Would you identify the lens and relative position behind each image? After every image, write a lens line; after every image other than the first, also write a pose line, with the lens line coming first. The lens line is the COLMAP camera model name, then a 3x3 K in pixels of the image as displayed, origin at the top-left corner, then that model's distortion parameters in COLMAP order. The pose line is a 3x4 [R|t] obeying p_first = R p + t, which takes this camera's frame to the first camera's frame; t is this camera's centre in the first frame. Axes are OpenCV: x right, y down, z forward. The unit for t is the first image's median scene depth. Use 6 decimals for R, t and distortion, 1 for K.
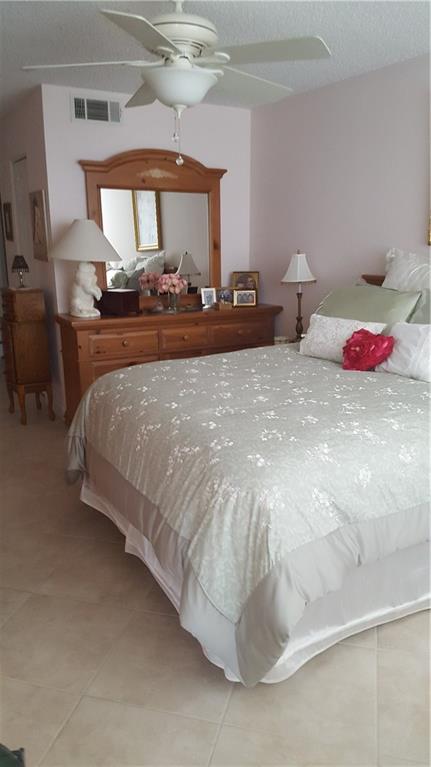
lens RADIAL K [[578.1, 0, 216.4], [0, 578.1, 383.5], [0, 0, 1]] dist [0.027088, -0.095033]
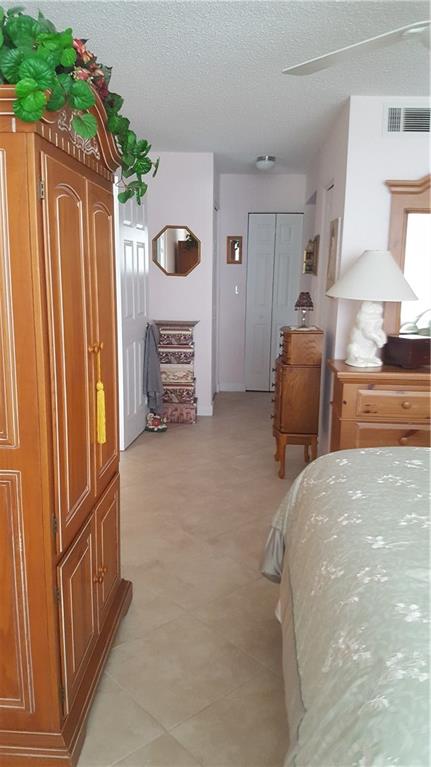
lens RADIAL K [[578.1, 0, 198.4], [0, 578.1, 403.0], [0, 0, 1]] dist [0.027088, -0.095033]
pose [[0.828088, 0.125167, -0.546446, 0.039816], [-0.140413, 0.989994, 0.013982, -0.041387], [0.542728, 0.065150, 0.837378, 0.179138]]
